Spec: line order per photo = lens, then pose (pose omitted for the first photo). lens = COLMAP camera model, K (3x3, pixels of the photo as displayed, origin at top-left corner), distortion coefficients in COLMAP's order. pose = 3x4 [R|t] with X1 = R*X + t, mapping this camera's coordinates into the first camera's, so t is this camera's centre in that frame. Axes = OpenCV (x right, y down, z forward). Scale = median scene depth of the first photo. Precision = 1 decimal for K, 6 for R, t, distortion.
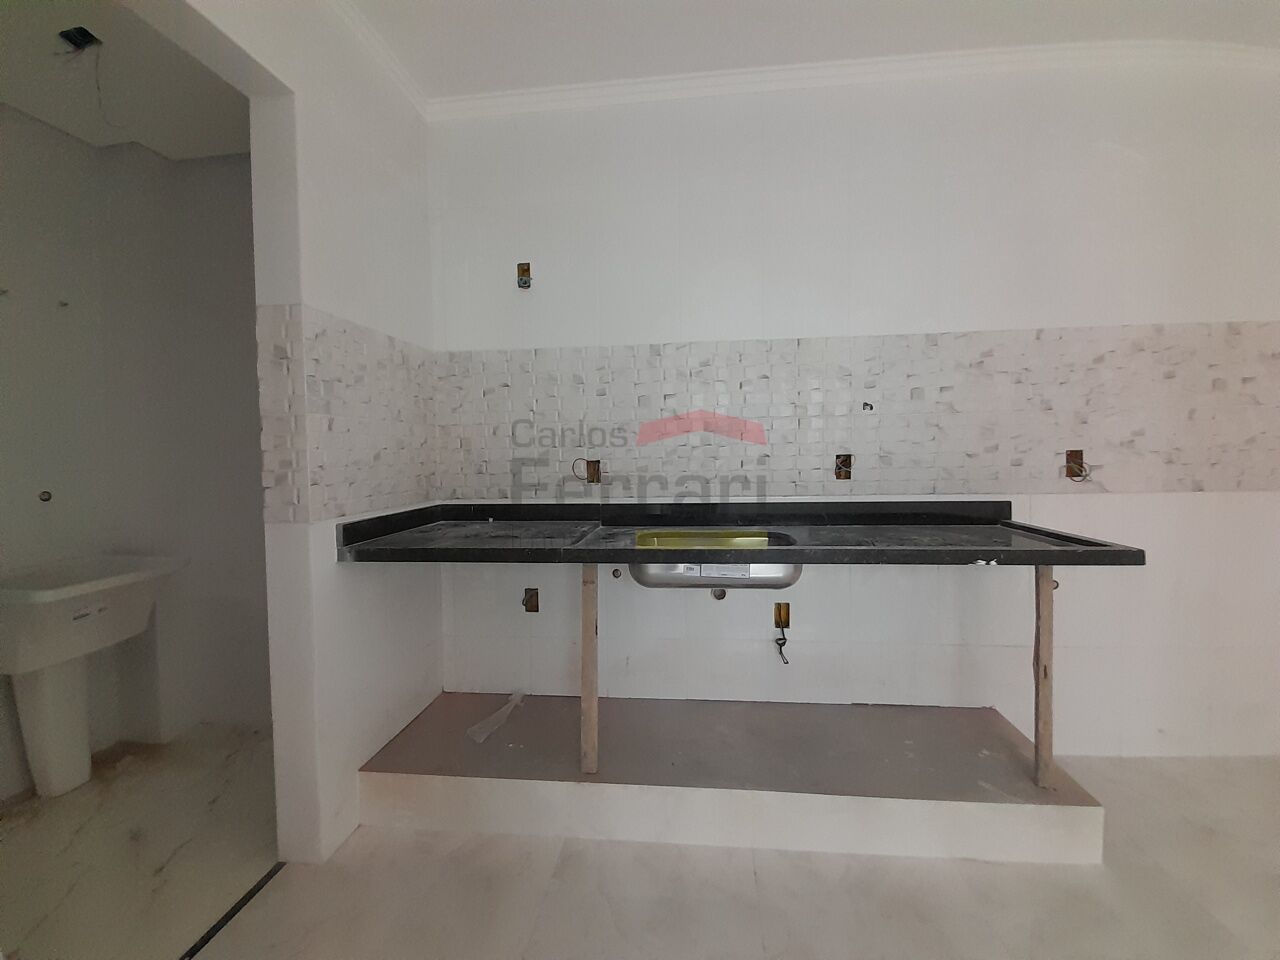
lens RADIAL K [[504.8, 0, 652.2], [0, 504.8, 466.9], [0, 0, 1]] dist [0.020800, -0.014624]
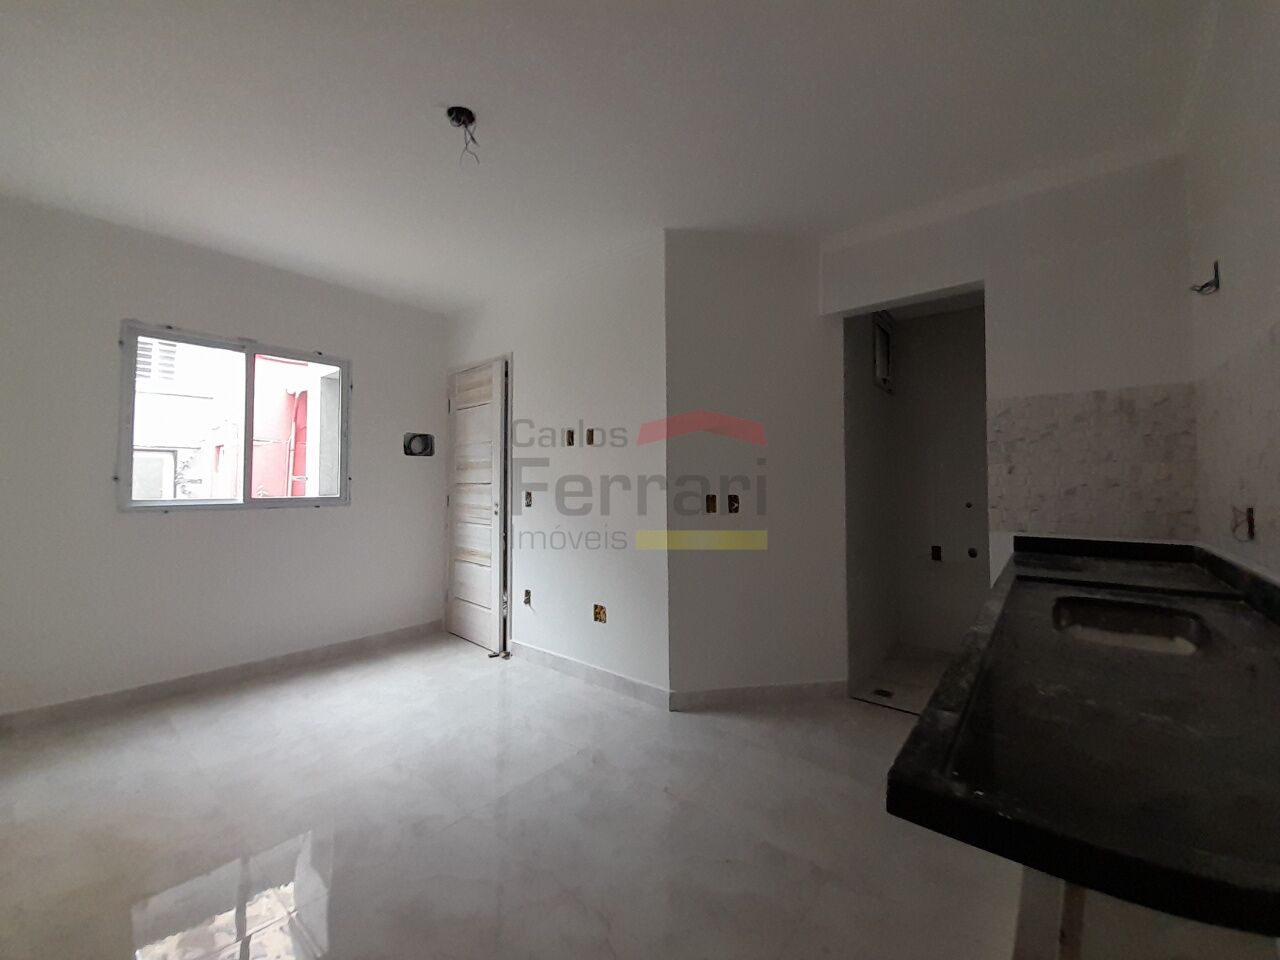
lens RADIAL K [[504.8, 0, 652.2], [0, 504.8, 466.9], [0, 0, 1]] dist [0.020800, -0.014624]
pose [[-0.549507, -0.005494, -0.835471, 1.009881], [-0.013602, 0.999905, 0.002371, -0.065995], [0.835378, 0.012667, -0.549529, 0.756612]]
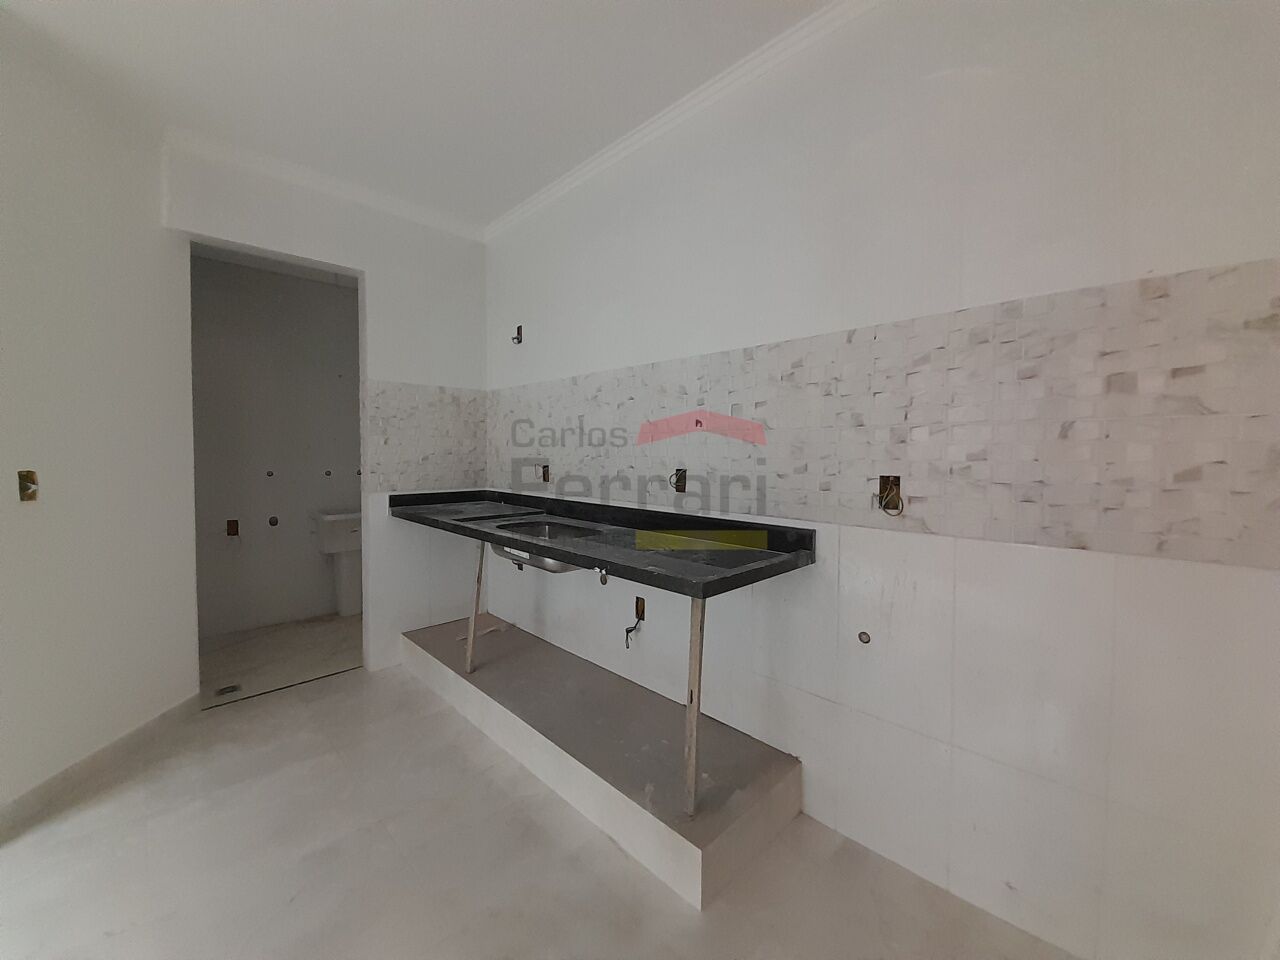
lens RADIAL K [[504.8, 0, 652.2], [0, 504.8, 466.9], [0, 0, 1]] dist [0.020800, -0.014624]
pose [[0.773086, 0.040469, -0.633009, 1.047656], [-0.036832, 0.999143, 0.018894, -0.048471], [0.633231, 0.008709, 0.773914, 0.145410]]
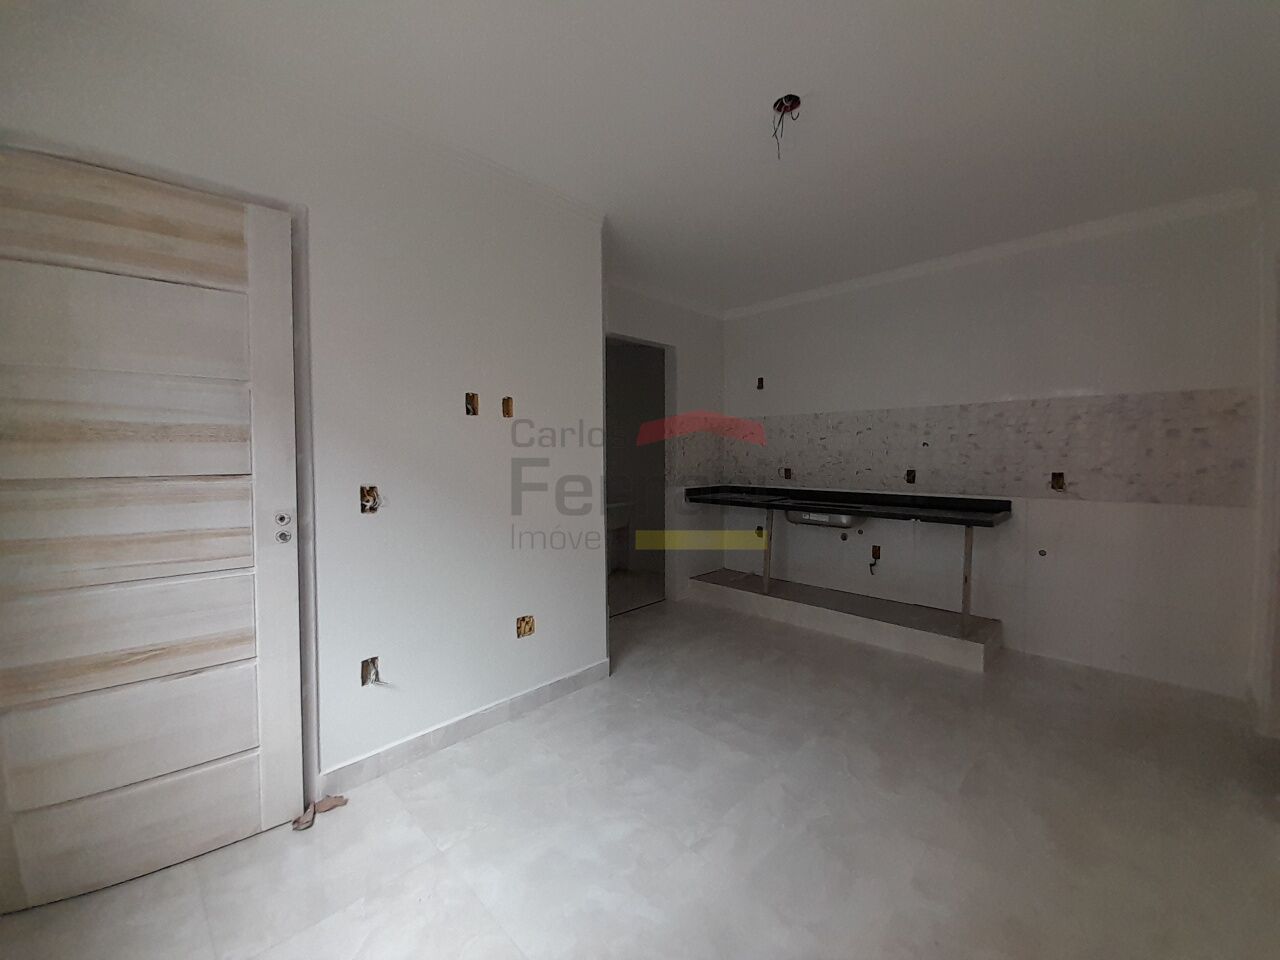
lens RADIAL K [[504.8, 0, 652.2], [0, 504.8, 466.9], [0, 0, 1]] dist [0.020800, -0.014624]
pose [[0.787474, 0.032221, -0.615505, 0.810896], [-0.029627, 0.999457, 0.014416, -0.036174], [0.615635, 0.006883, 0.788001, -1.118631]]
